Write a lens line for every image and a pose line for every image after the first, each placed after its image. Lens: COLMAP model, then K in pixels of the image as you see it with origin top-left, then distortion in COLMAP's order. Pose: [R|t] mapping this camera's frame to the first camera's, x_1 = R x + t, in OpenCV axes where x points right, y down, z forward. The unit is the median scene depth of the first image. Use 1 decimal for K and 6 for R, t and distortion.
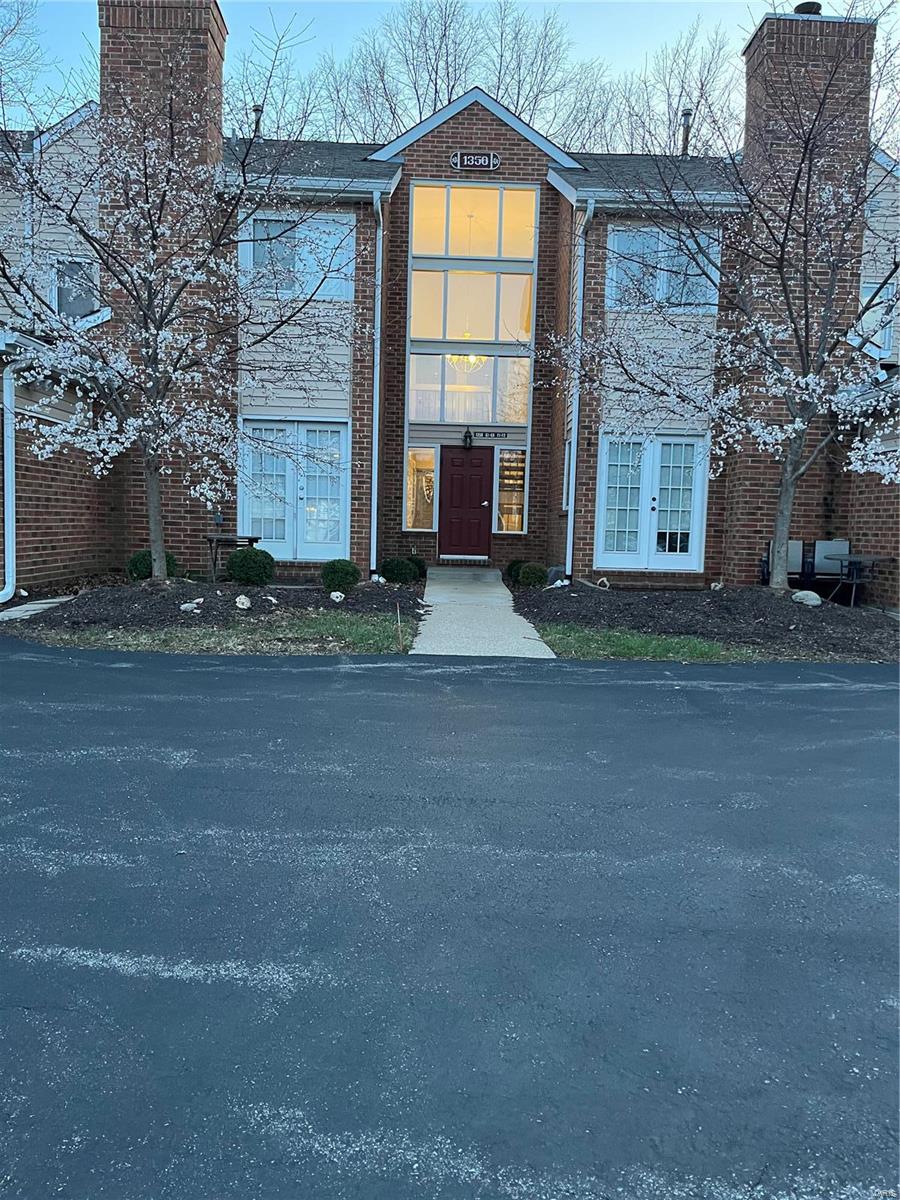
lens RADIAL K [[907.2, 0, 453.1], [0, 907.2, 611.7], [0, 0, 1]] dist [0.060734, -0.094582]
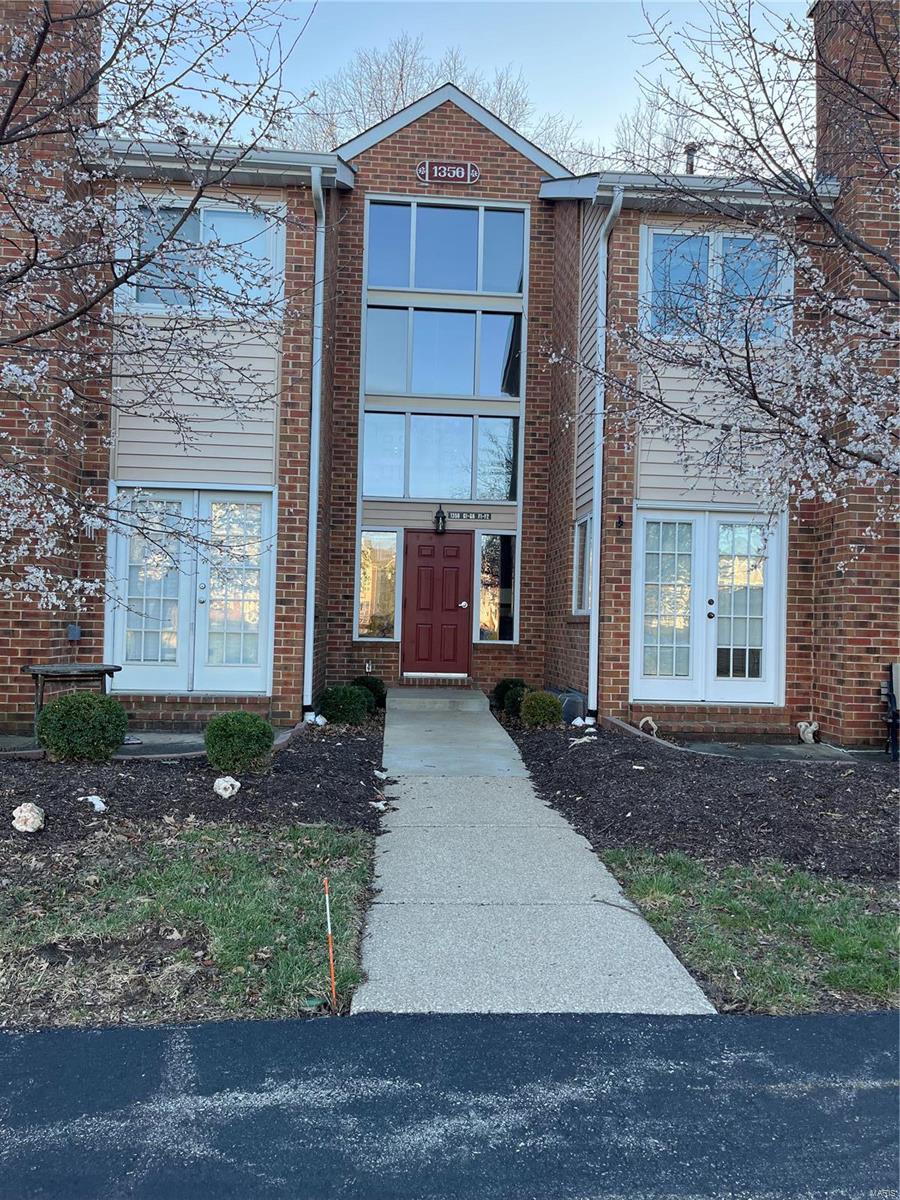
lens RADIAL K [[907.2, 0, 453.1], [0, 907.2, 611.7], [0, 0, 1]] dist [0.060734, -0.094582]
pose [[0.998820, -0.001730, 0.048544, -0.012424], [0.006560, 0.995014, -0.099518, -0.047109], [-0.048130, 0.099719, 0.993851, 0.309668]]
